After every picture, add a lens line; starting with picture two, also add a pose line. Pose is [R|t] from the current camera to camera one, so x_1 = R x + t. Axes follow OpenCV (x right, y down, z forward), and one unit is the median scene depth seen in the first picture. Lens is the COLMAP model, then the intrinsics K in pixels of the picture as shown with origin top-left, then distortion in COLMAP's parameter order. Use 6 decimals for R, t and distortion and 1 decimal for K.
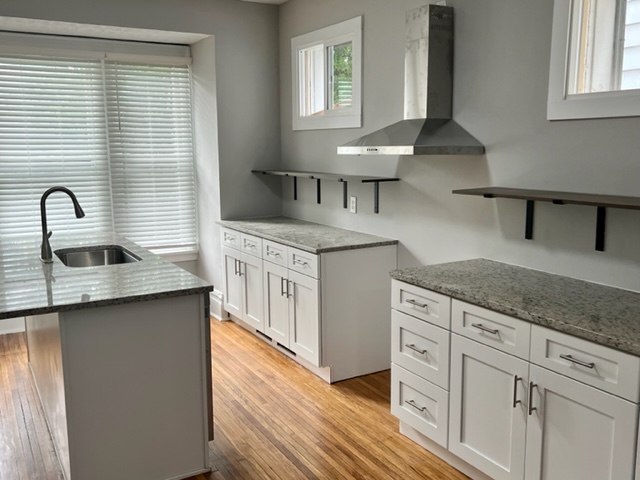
lens RADIAL K [[616.2, 0, 318.5], [0, 616.2, 243.5], [0, 0, 1]] dist [0.028172, 0.000000]
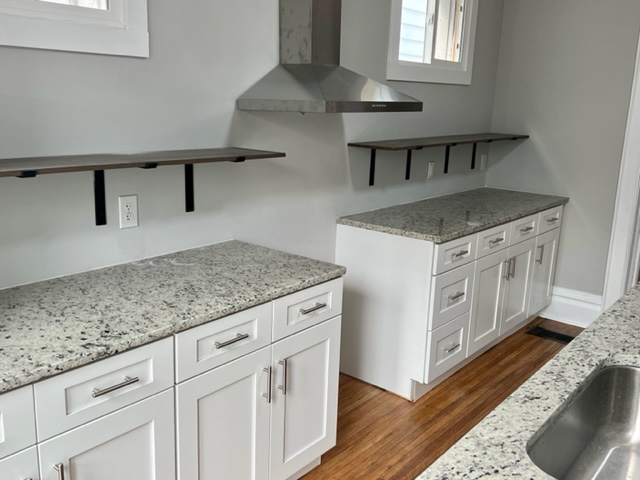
lens RADIAL K [[616.2, 0, 317.7], [0, 616.2, 238.5], [0, 0, 1]] dist [0.028172, 0.000000]
pose [[-0.366381, -0.198462, 0.909053, -0.550446], [0.127929, 0.956966, 0.260482, -0.181456], [-0.921629, 0.211730, -0.325225, 1.202283]]
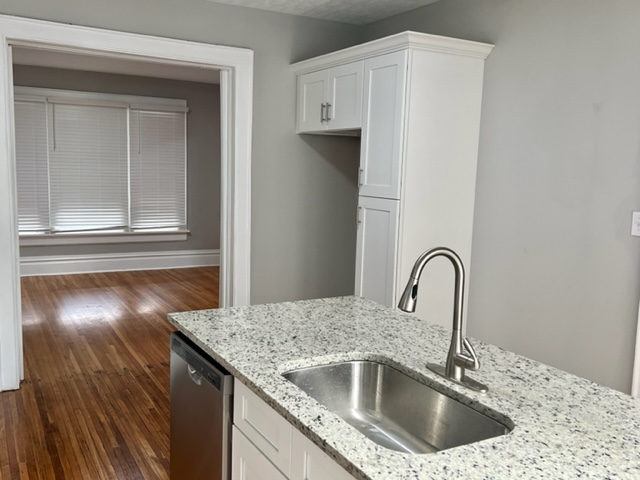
lens RADIAL K [[616.2, 0, 319.0], [0, 616.2, 240.8], [0, 0, 1]] dist [0.028172, 0.000000]
pose [[-0.999966, -0.004390, -0.007001, 0.095787], [-0.006174, 0.960050, 0.279762, -0.243887], [0.005493, 0.279796, -0.960044, 1.546303]]
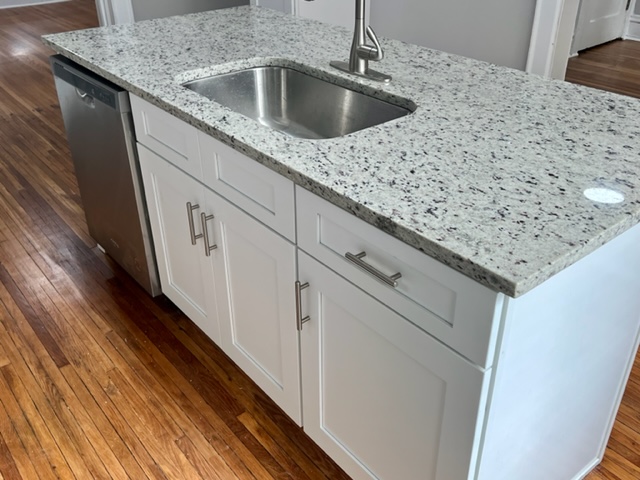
lens RADIAL K [[616.2, 0, 319.3], [0, 616.2, 237.0], [0, 0, 1]] dist [0.028172, 0.000000]
pose [[-0.983708, 0.116880, -0.136593, 0.094623], [0.002399, 0.768271, 0.640121, -0.168881], [0.179758, 0.629364, -0.756034, 1.546708]]
